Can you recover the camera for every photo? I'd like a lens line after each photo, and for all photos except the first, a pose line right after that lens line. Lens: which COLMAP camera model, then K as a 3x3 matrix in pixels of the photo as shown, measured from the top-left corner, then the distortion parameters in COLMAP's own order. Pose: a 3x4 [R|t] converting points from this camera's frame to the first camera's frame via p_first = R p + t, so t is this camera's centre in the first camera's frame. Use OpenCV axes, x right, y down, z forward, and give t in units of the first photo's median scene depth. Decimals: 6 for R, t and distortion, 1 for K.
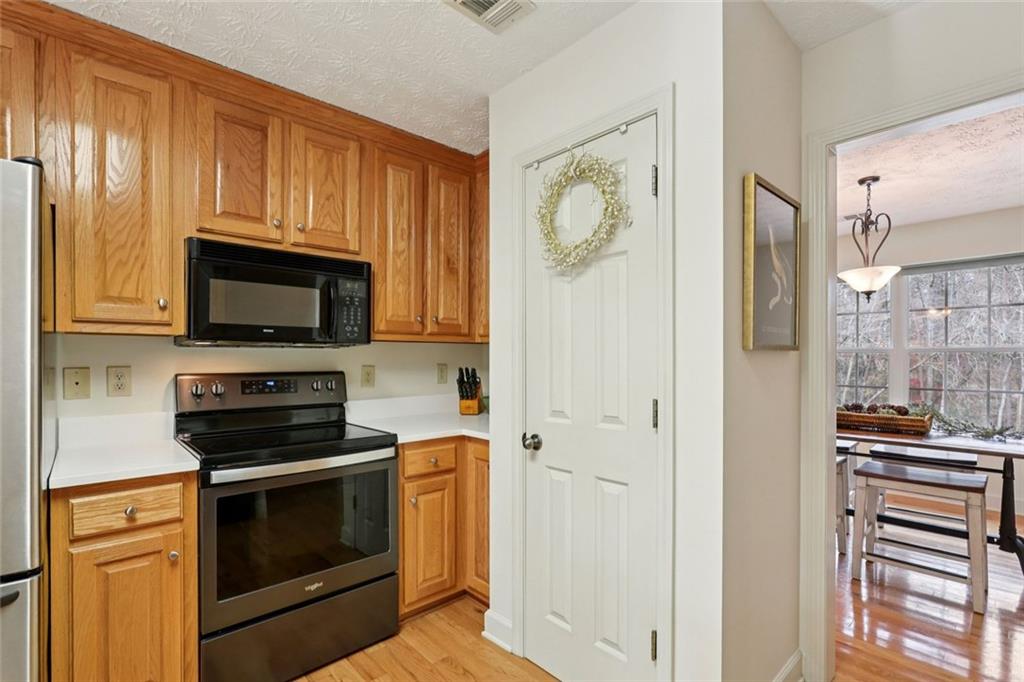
lens RADIAL K [[471.6, 0, 494.2], [0, 471.6, 363.9], [0, 0, 1]] dist [-0.034782, 0.008291]
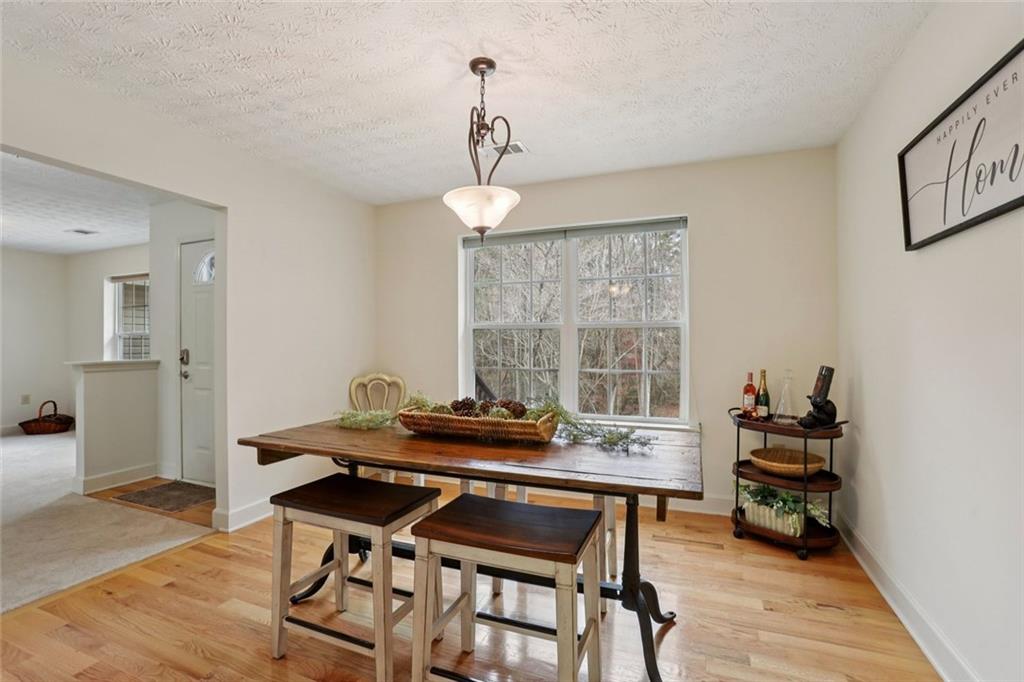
lens RADIAL K [[471.6, 0, 514.5], [0, 471.6, 336.8], [0, 0, 1]] dist [-0.034782, 0.008291]
pose [[0.892549, 0.002893, 0.450940, 0.564574], [0.000192, 0.999977, -0.006795, 0.001100], [-0.450949, 0.006151, 0.892528, 0.386661]]
